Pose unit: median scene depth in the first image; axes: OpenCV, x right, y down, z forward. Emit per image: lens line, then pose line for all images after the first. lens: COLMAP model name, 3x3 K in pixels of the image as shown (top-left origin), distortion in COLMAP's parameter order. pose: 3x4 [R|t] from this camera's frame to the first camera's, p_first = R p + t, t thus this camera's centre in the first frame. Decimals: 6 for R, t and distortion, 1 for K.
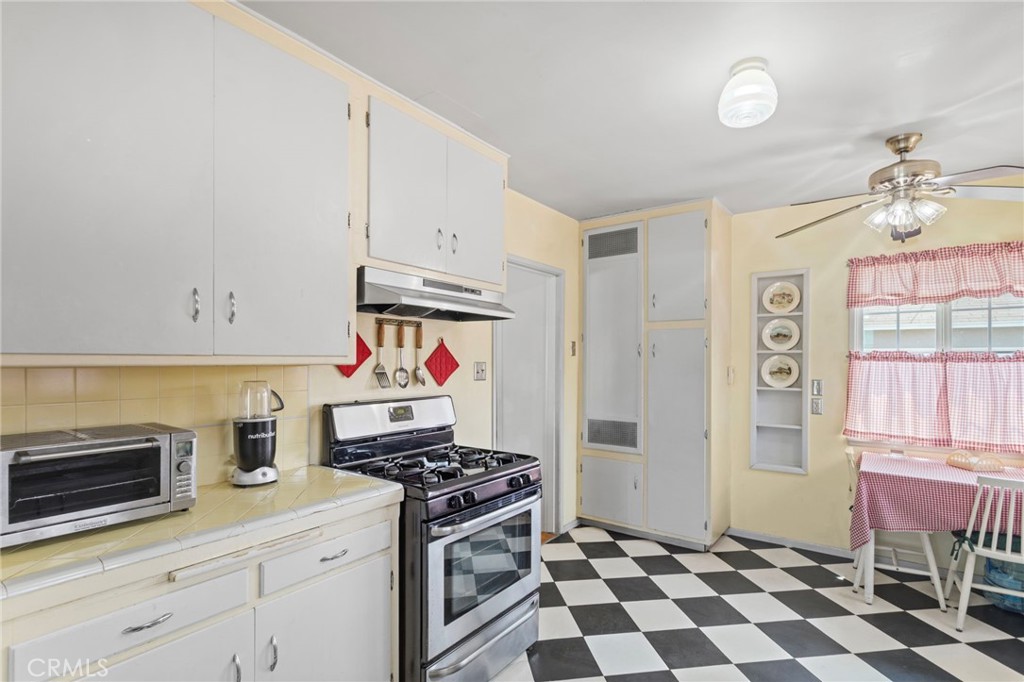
lens RADIAL K [[483.1, 0, 523.7], [0, 483.1, 360.6], [0, 0, 1]] dist [-0.002389, 0.001889]
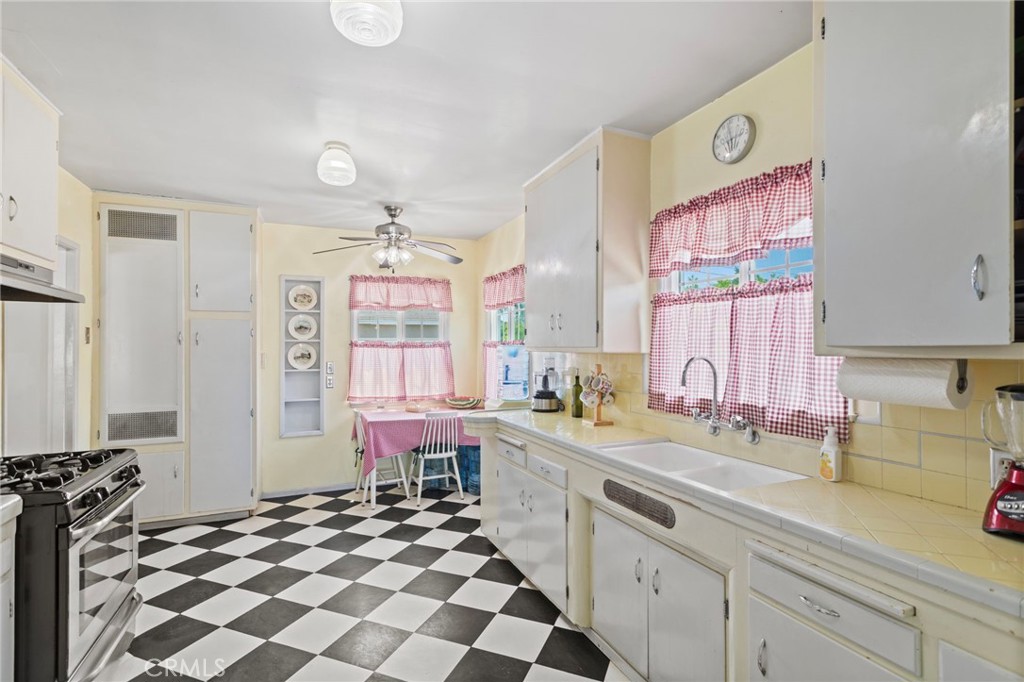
lens RADIAL K [[483.1, 0, 497.6], [0, 483.1, 345.9], [0, 0, 1]] dist [-0.002389, 0.001889]
pose [[0.524564, -0.003584, 0.851363, -0.322358], [0.006757, 0.999977, 0.000047, -0.001797], [-0.851344, 0.005729, 0.524577, -0.106715]]
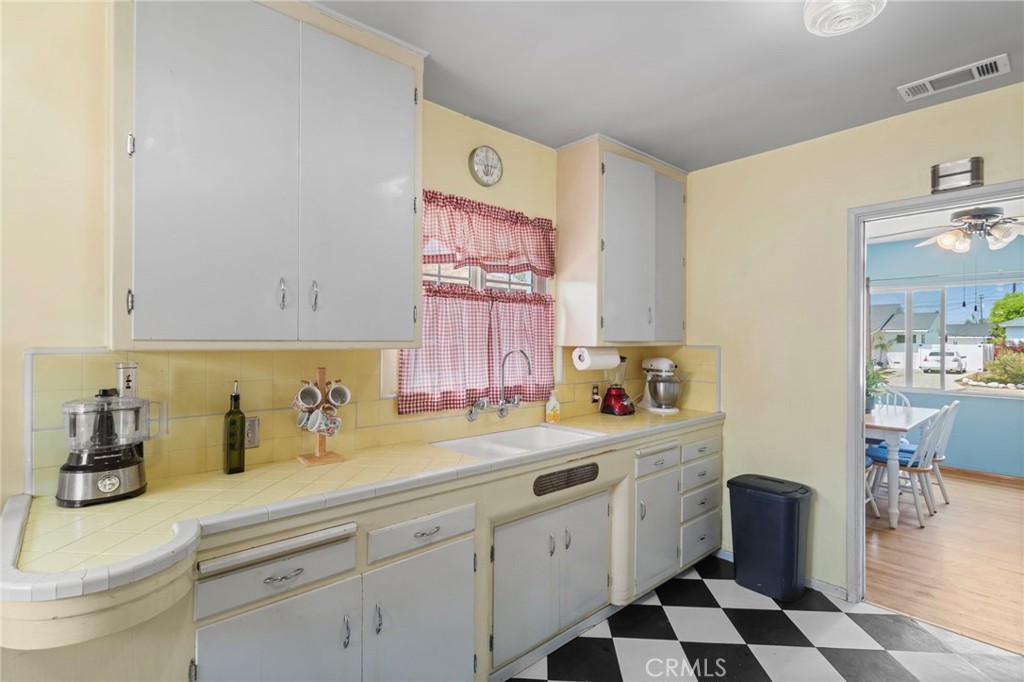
lens RADIAL K [[483.1, 0, 509.9], [0, 483.1, 337.7], [0, 0, 1]] dist [-0.002389, 0.001889]
pose [[-0.973260, -0.003407, 0.229680, 0.206873], [-0.003044, 0.999993, 0.001933, -0.004719], [-0.229685, 0.001182, -0.973264, 0.745340]]
